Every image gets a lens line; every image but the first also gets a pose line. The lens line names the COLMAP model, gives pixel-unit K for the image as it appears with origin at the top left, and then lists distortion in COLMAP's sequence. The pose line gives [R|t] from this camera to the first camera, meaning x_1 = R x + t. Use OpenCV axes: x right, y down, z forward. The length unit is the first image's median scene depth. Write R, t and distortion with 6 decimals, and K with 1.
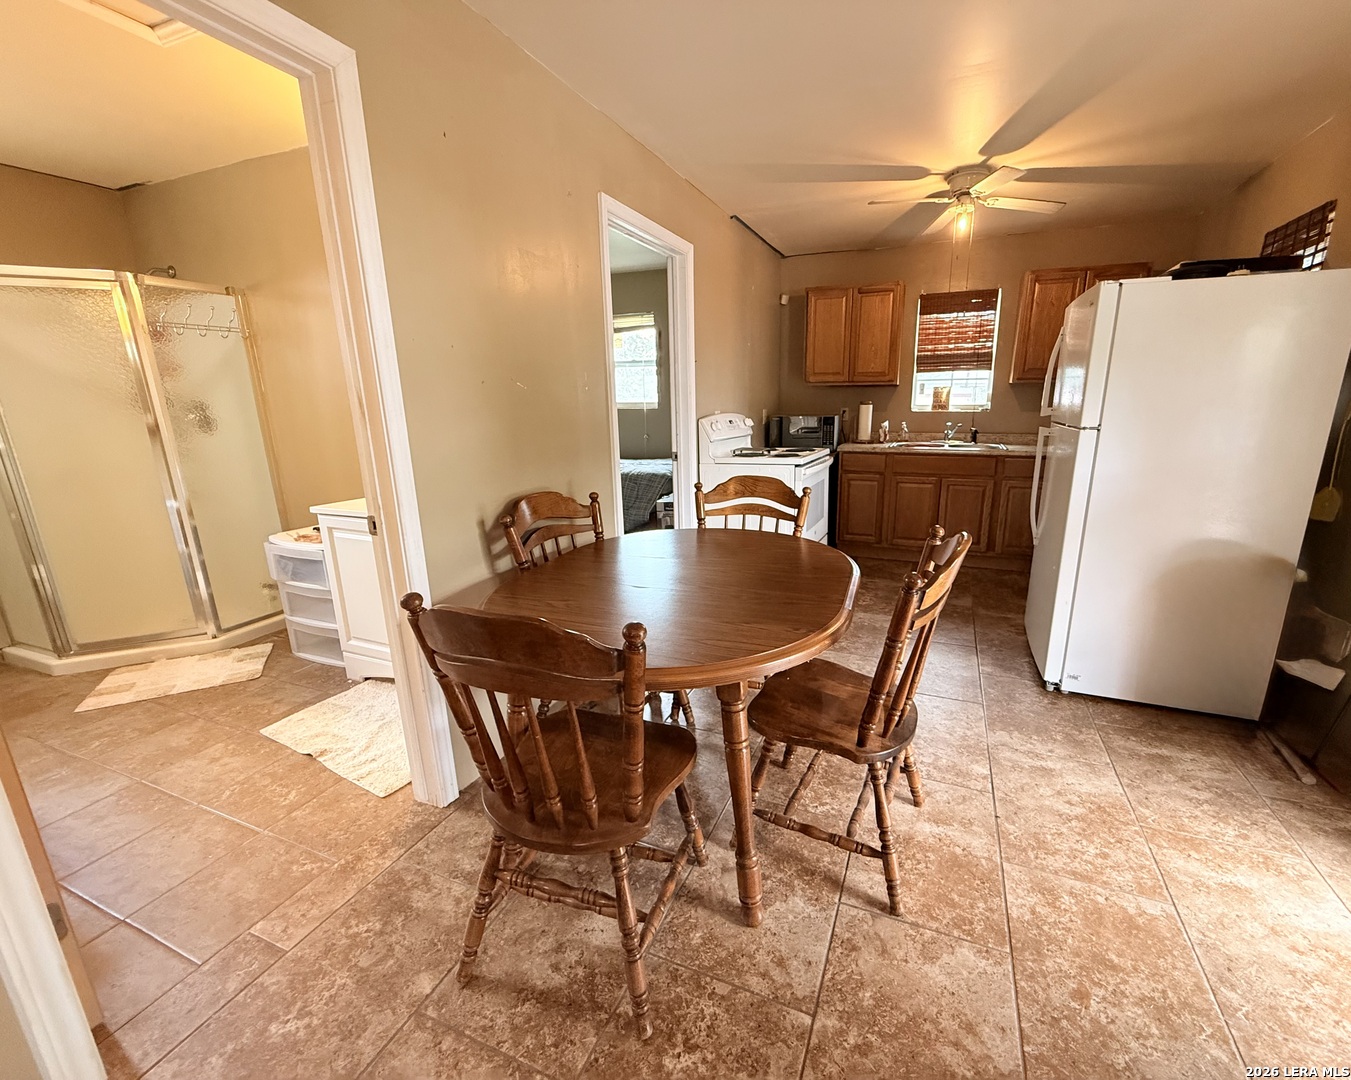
lens RADIAL K [[576.0, 0, 711.3], [0, 576.0, 540.1], [0, 0, 1]] dist [0.000167, 0.000157]
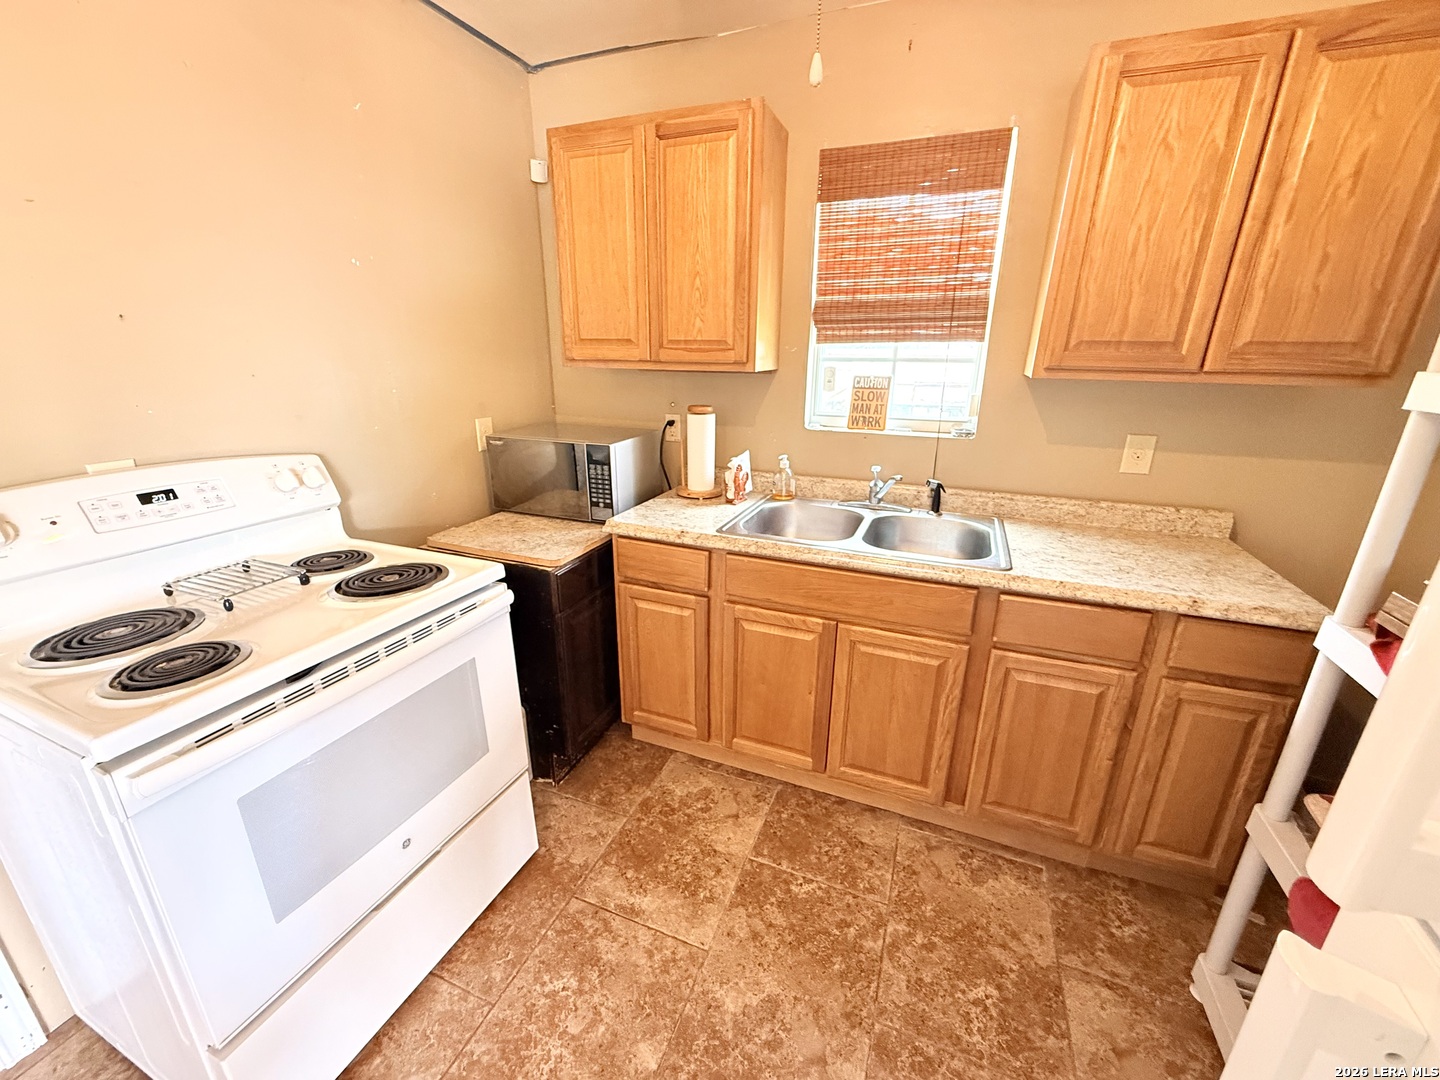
lens RADIAL K [[583.9, 0, 715.5], [0, 583.9, 536.7], [0, 0, 1]] dist [0.012658, -0.000487]
pose [[0.999750, 0.022219, -0.002377, 0.296841], [-0.022017, 0.997636, 0.065100, -0.177810], [0.003818, -0.065032, 0.997876, 0.568208]]
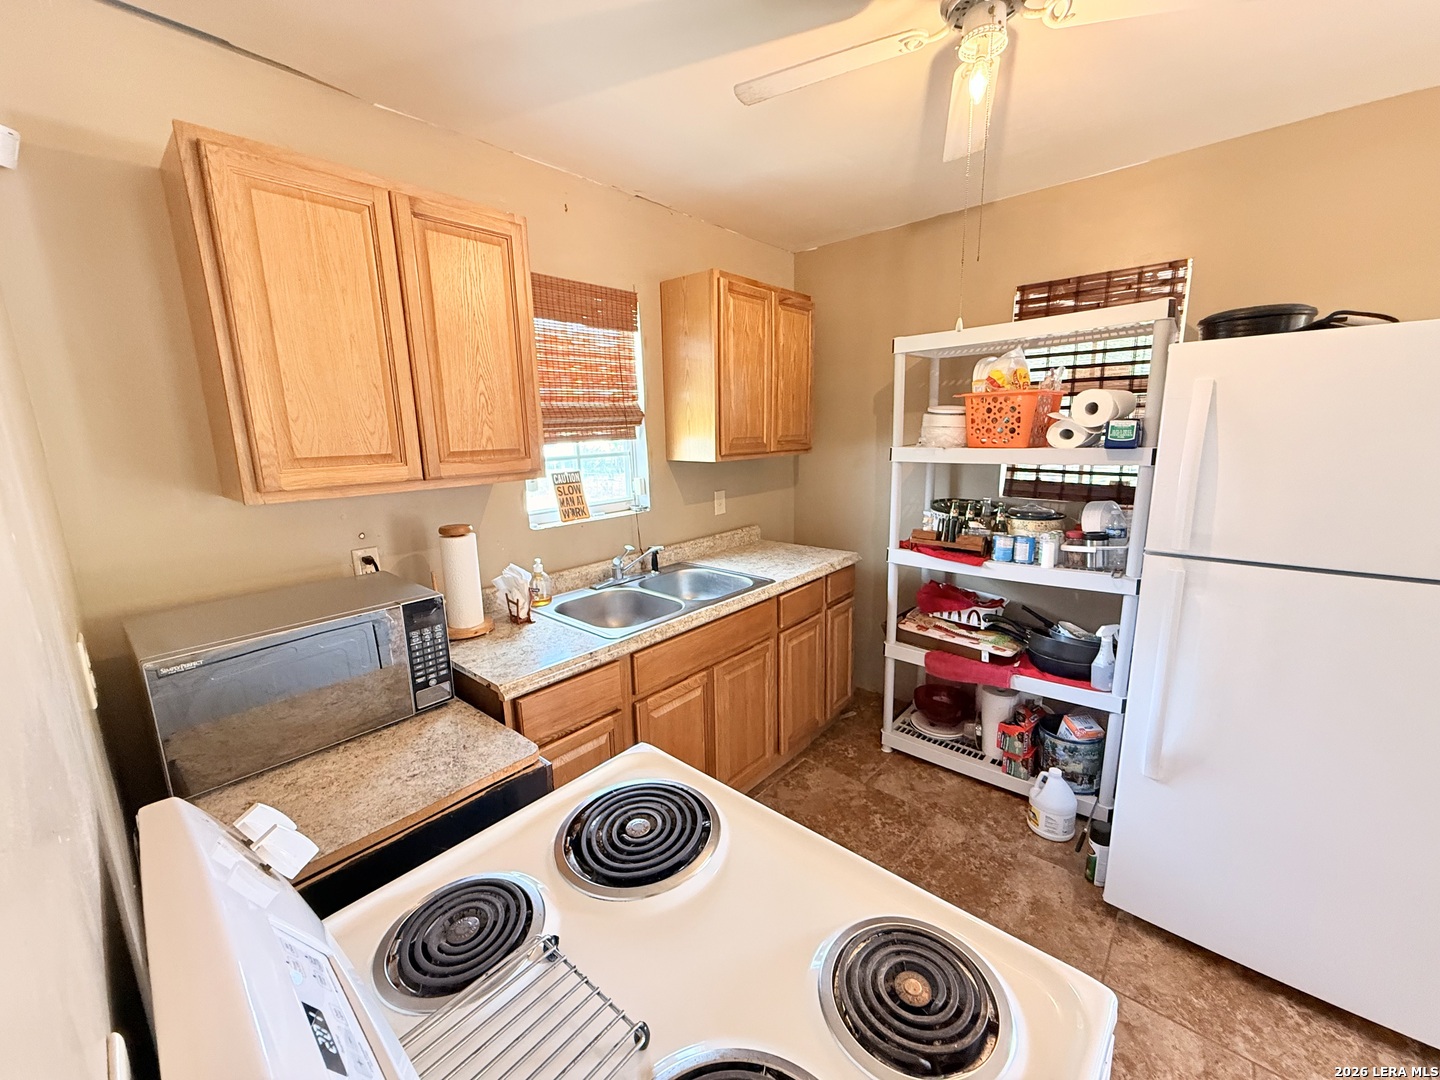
lens RADIAL K [[577.7, 0, 713.8], [0, 577.7, 540.6], [0, 0, 1]] dist [0.004516, -0.000025]
pose [[0.346232, -0.181294, 0.920465, -0.017084], [0.251985, 0.963067, 0.094901, -0.236752], [-0.903674, 0.199085, 0.379128, 0.748543]]
